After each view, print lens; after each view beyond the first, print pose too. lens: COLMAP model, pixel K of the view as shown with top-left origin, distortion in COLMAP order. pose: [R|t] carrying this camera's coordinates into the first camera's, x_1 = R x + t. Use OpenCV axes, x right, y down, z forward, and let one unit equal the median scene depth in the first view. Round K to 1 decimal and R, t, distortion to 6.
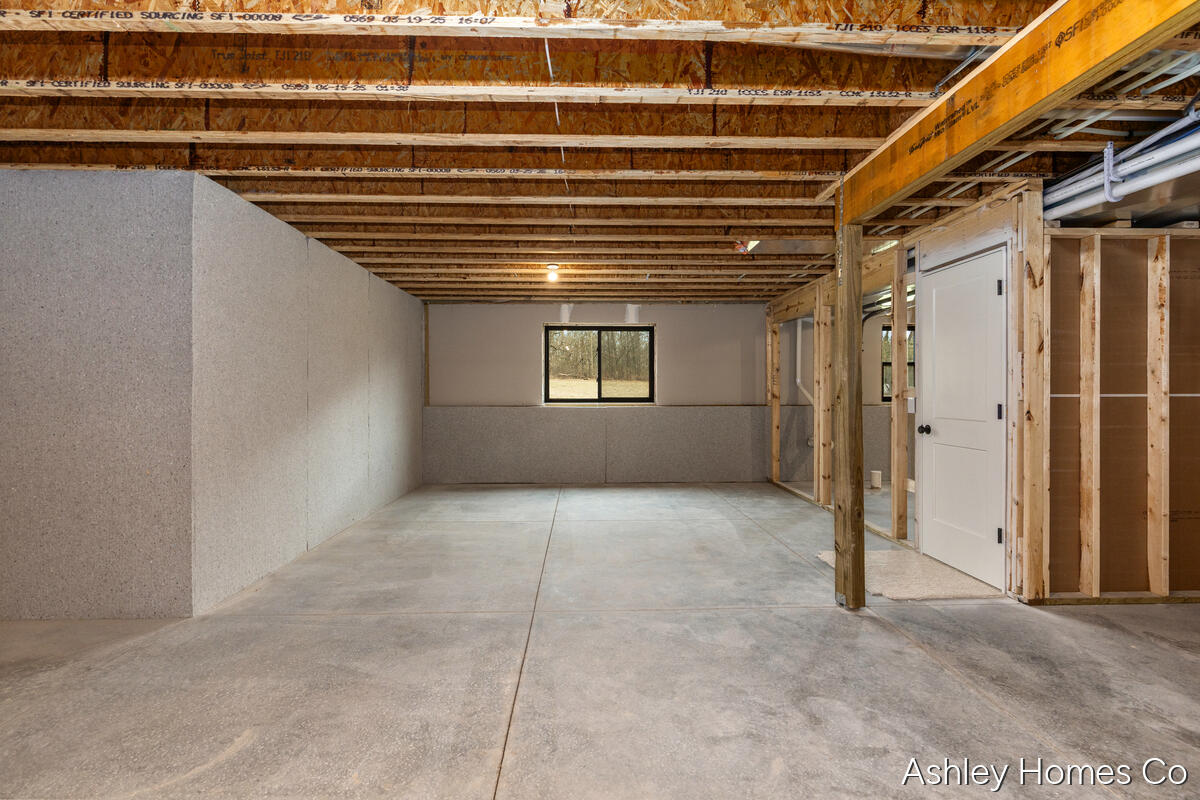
lens RADIAL K [[575.4, 0, 600.0], [0, 575.4, 400.0], [0, 0, 1]] dist [0.001246, 0.000210]
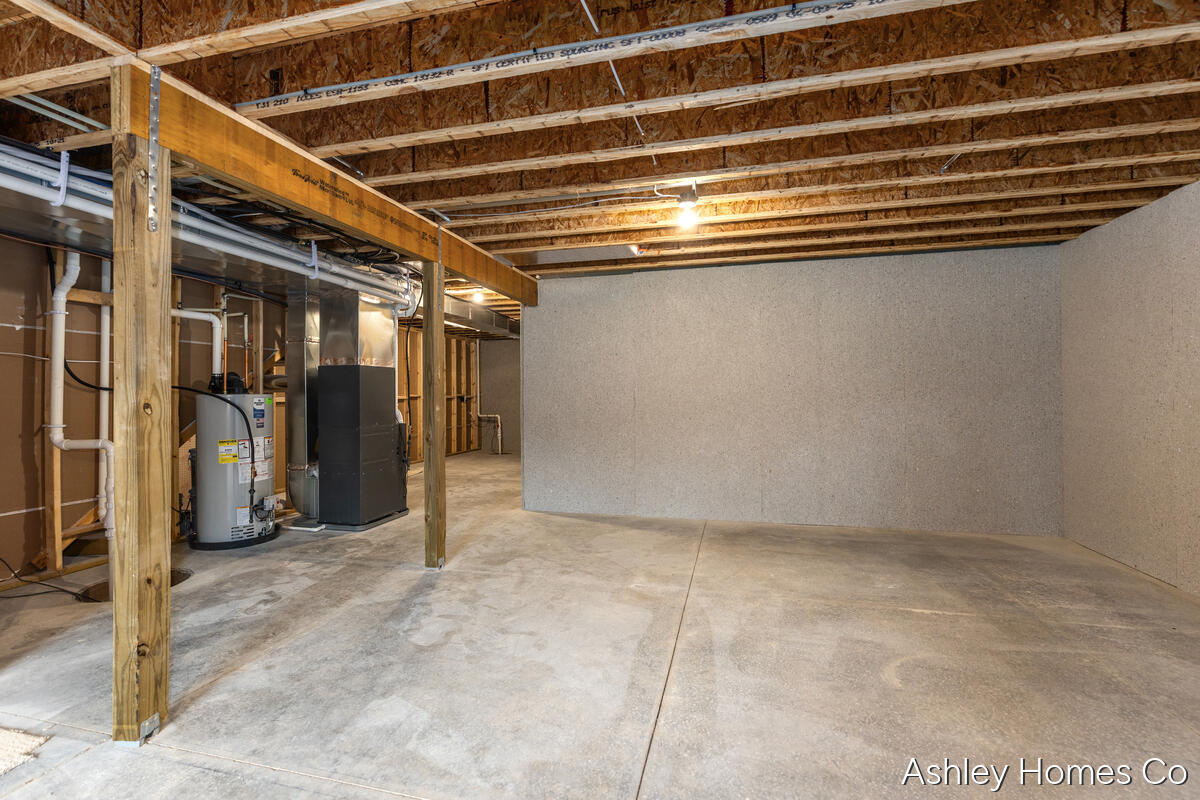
lens RADIAL K [[542.3, 0, 600.0], [0, 542.3, 400.0], [0, 0, 1]] dist [-0.000589, -0.000100]
pose [[-0.962379, 0.006824, 0.271624, -0.284538], [0.014234, 0.999578, 0.025320, -0.025207], [-0.271337, 0.028233, -0.962070, 1.853796]]
